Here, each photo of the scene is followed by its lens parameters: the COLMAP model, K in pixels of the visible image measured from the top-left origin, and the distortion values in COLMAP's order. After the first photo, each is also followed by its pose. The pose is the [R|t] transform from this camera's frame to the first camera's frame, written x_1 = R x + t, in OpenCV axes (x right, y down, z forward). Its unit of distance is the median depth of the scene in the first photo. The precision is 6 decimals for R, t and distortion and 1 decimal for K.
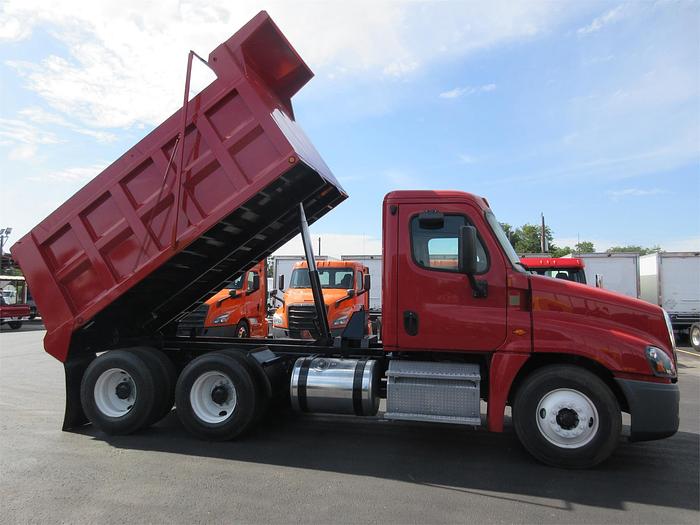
lens RADIAL K [[528.8, 0, 351.7], [0, 528.8, 261.2], [0, 0, 1]] dist [-0.005135, -0.016367]
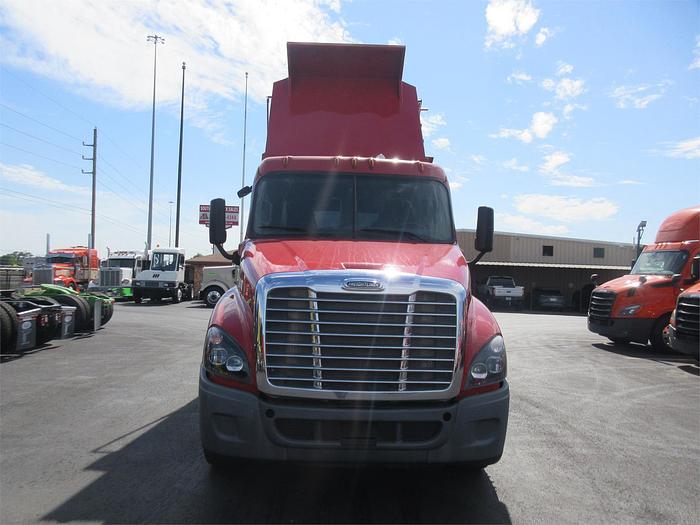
lens RADIAL K [[528.8, 0, 353.4], [0, 528.8, 260.8], [0, 0, 1]] dist [-0.005135, -0.016367]
pose [[0.276263, -0.034426, -0.960465, 1.230142], [0.049578, 0.998538, -0.021530, 0.088714], [0.959802, -0.041670, 0.277566, 0.915272]]
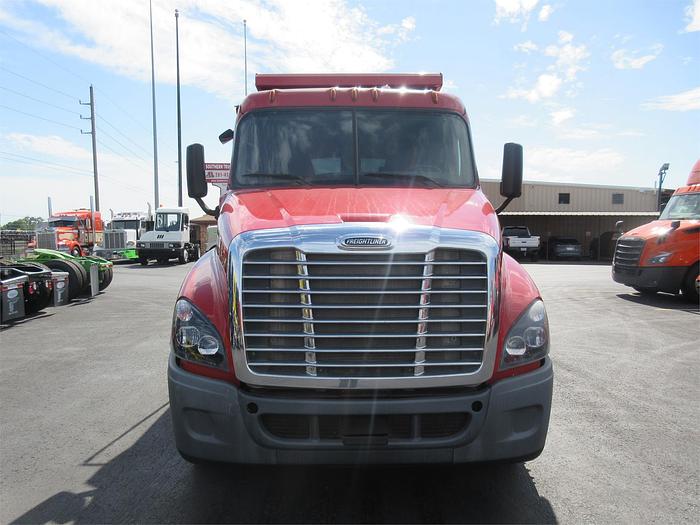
lens RADIAL K [[528.8, 0, 341.8], [0, 528.8, 247.6], [0, 0, 1]] dist [-0.005135, -0.016367]
pose [[0.234657, 0.016210, -0.971943, 1.098506], [0.080177, 0.996131, 0.035971, 0.090118], [0.968766, -0.086368, 0.232449, 0.964110]]
